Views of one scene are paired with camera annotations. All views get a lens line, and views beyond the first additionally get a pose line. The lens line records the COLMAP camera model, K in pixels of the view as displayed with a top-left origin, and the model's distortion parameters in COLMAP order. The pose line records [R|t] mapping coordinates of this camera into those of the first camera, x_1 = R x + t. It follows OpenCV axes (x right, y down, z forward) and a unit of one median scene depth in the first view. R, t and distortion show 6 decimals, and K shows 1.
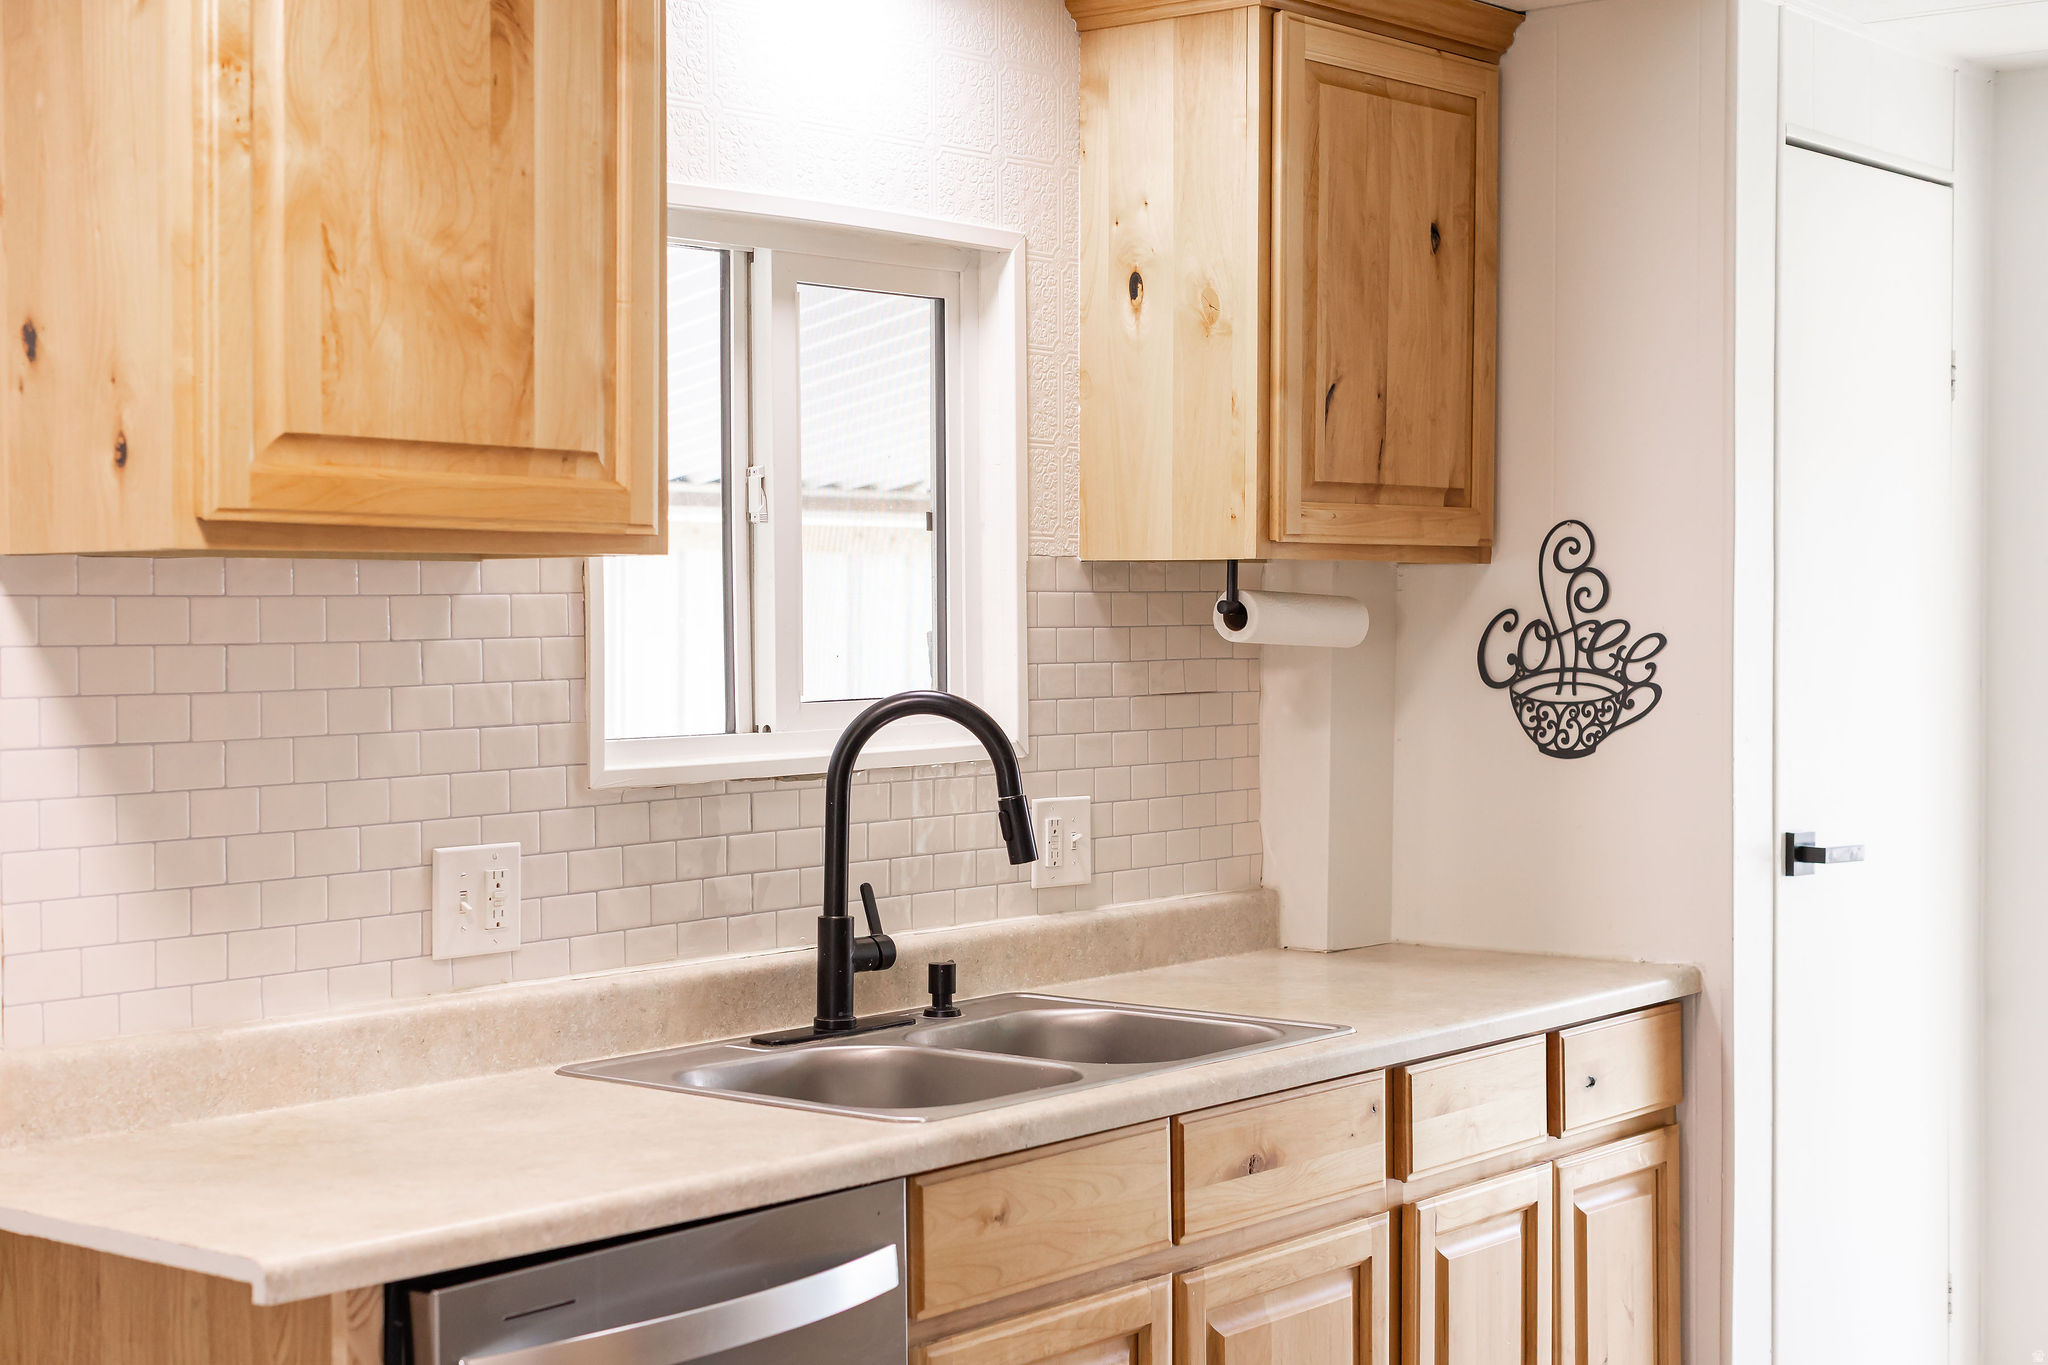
lens RADIAL K [[2980.3, 0, 1018.2], [0, 2980.3, 677.6], [0, 0, 1]] dist [0.027883, 0.000000]
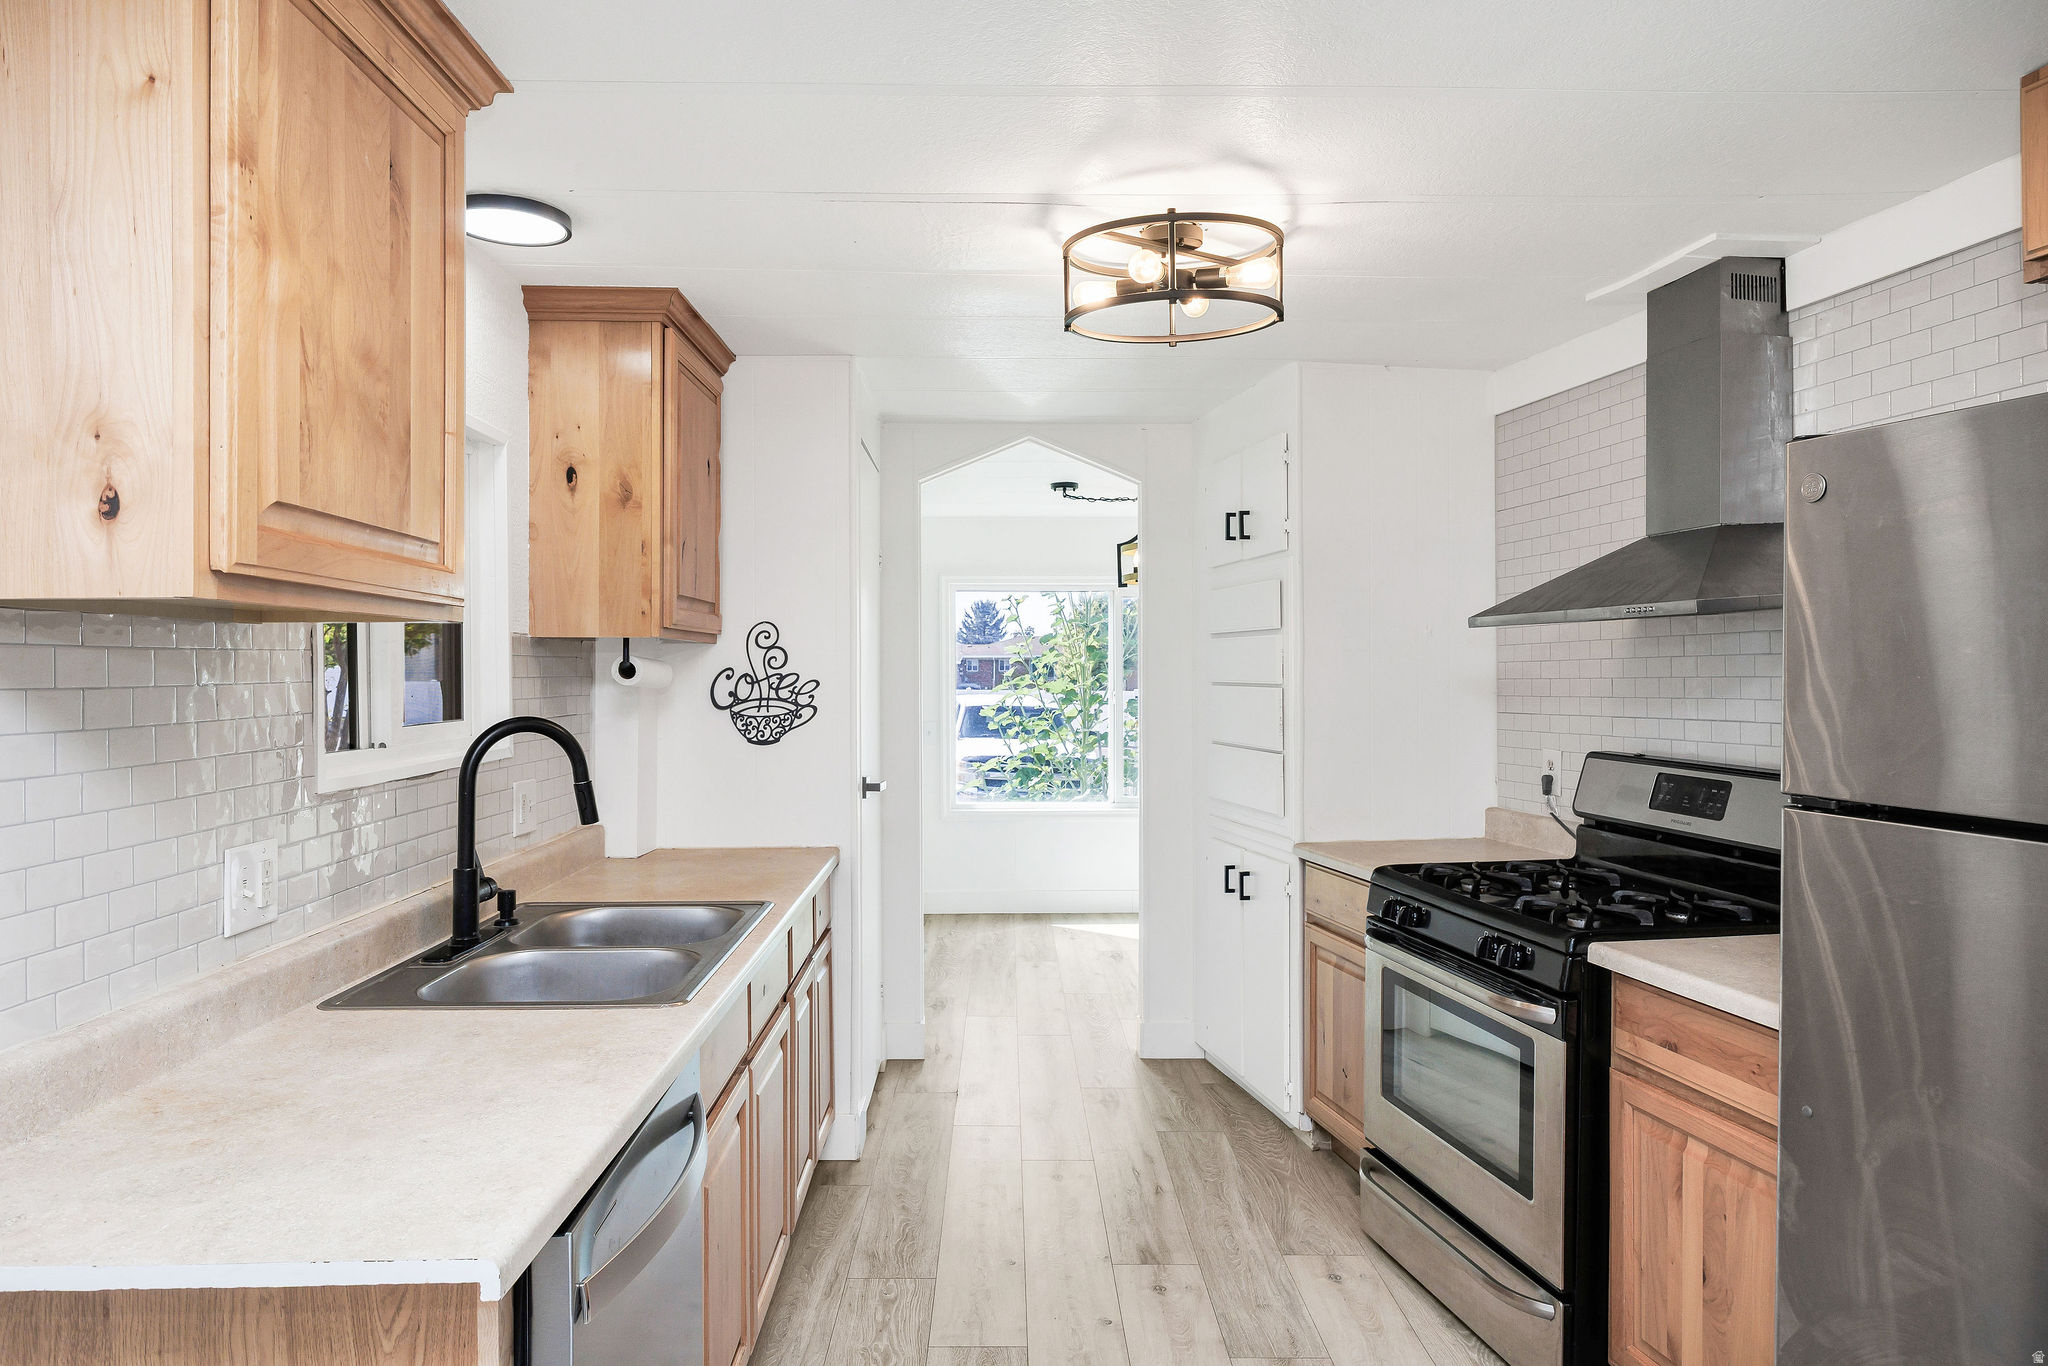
lens RADIAL K [[1231.2, 0, 986.2], [0, 1231.2, 677.3], [0, 0, 1]] dist [-0.009003, 0.004277]
pose [[0.757561, -0.001288, 0.652763, -0.264660], [0.015322, 0.999758, -0.015809, -0.002283], [-0.652585, 0.021979, 0.757397, 0.357252]]
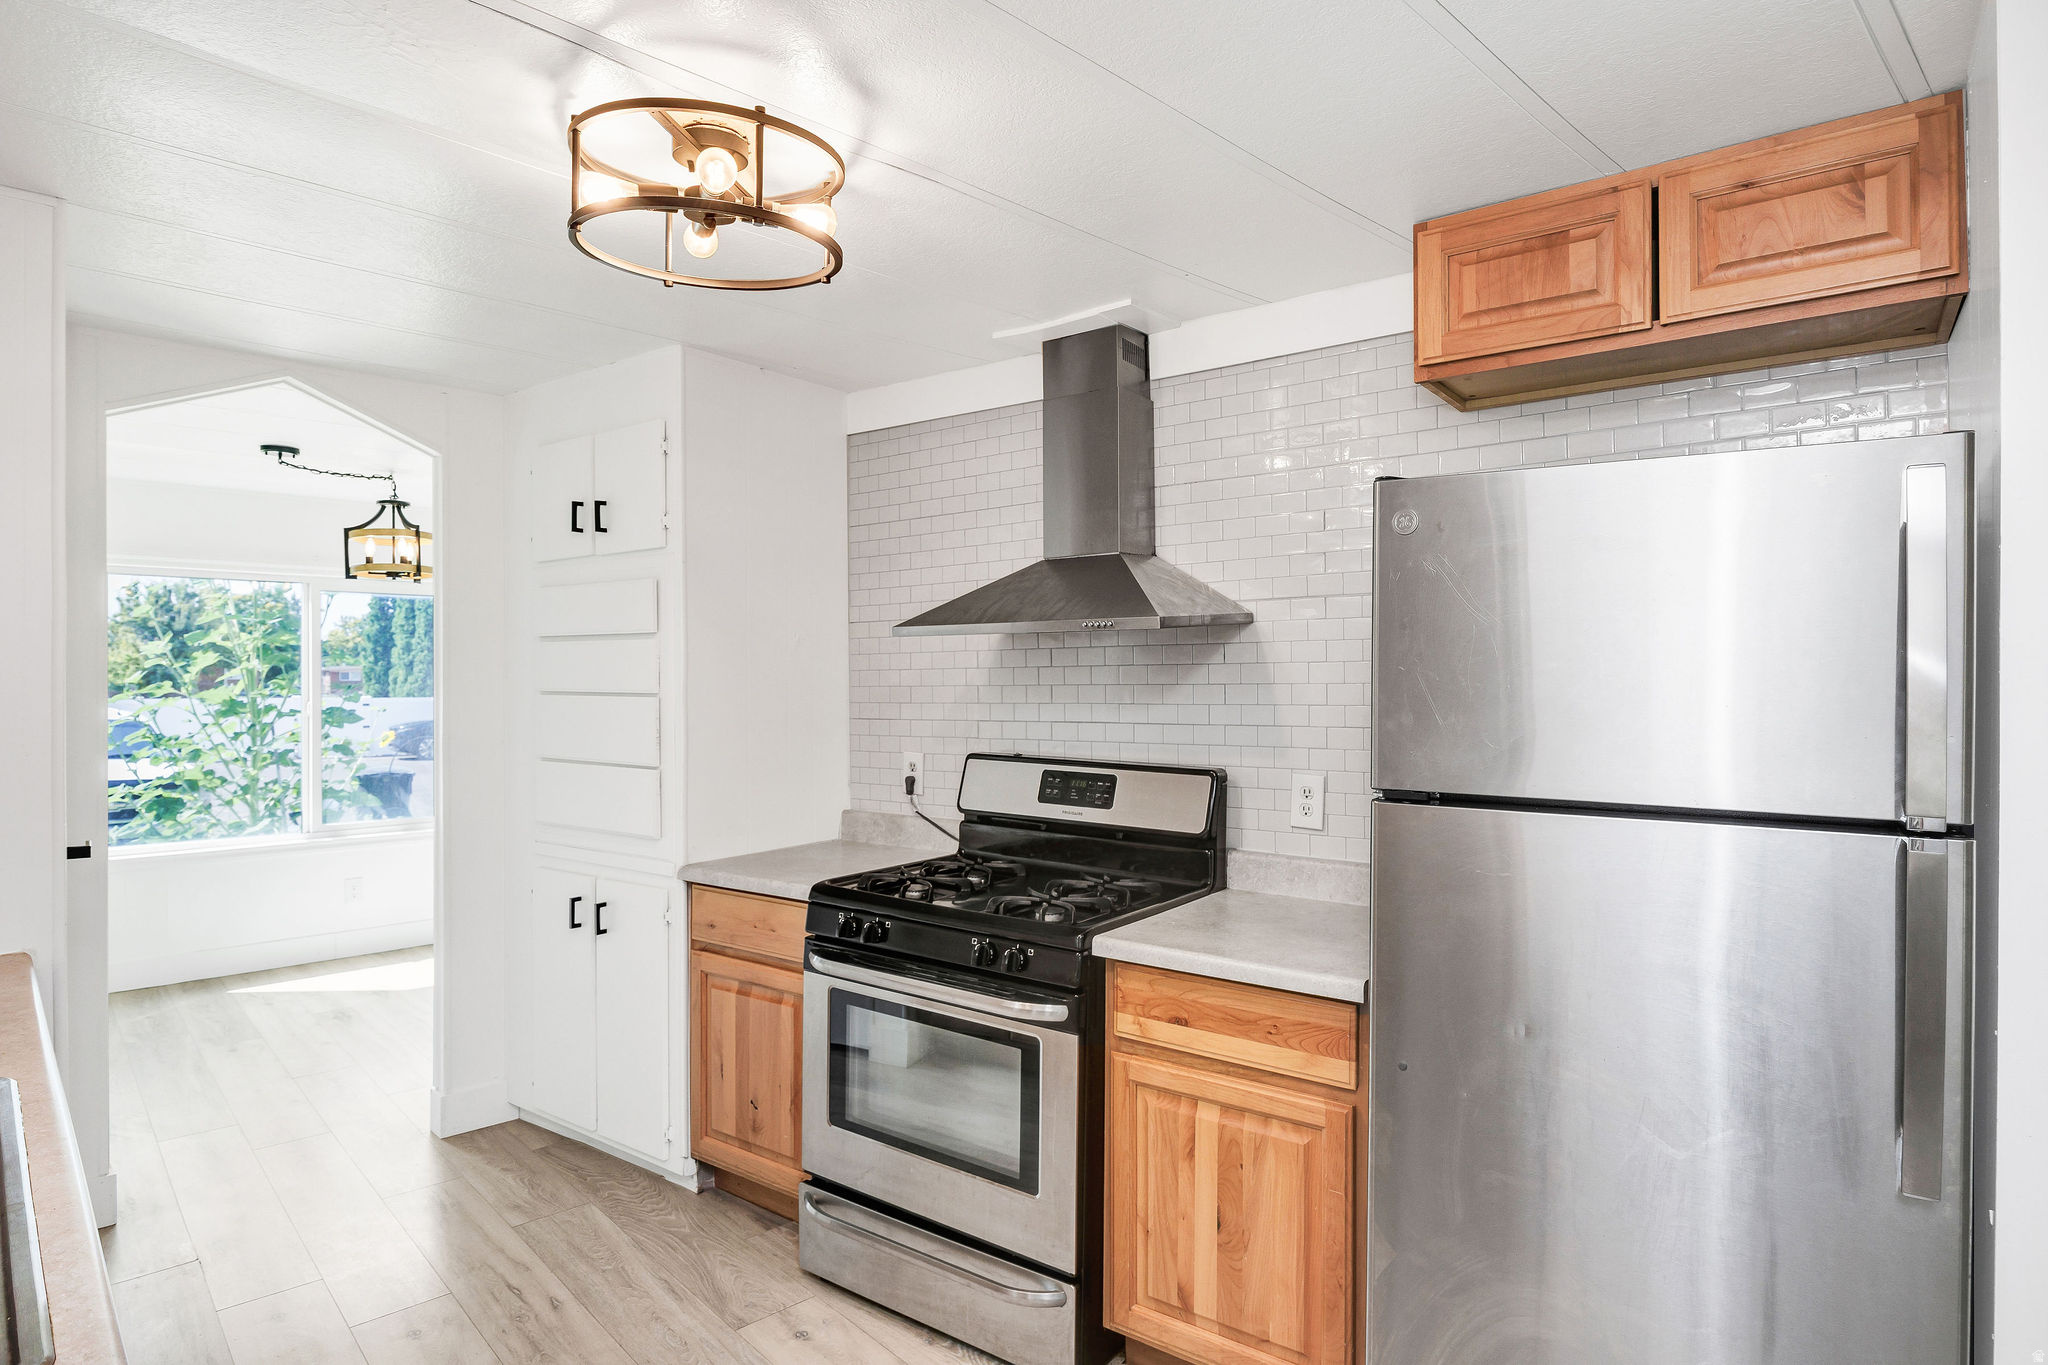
lens RADIAL K [[1118.0, 0, 1019.1], [0, 1118.0, 674.4], [0, 0, 1]] dist [-0.005768, -0.000926]
pose [[0.106176, 0.004813, 0.994336, -0.230110], [0.024262, 0.999678, -0.007429, -0.009913], [-0.994051, 0.024913, 0.106025, 0.593834]]
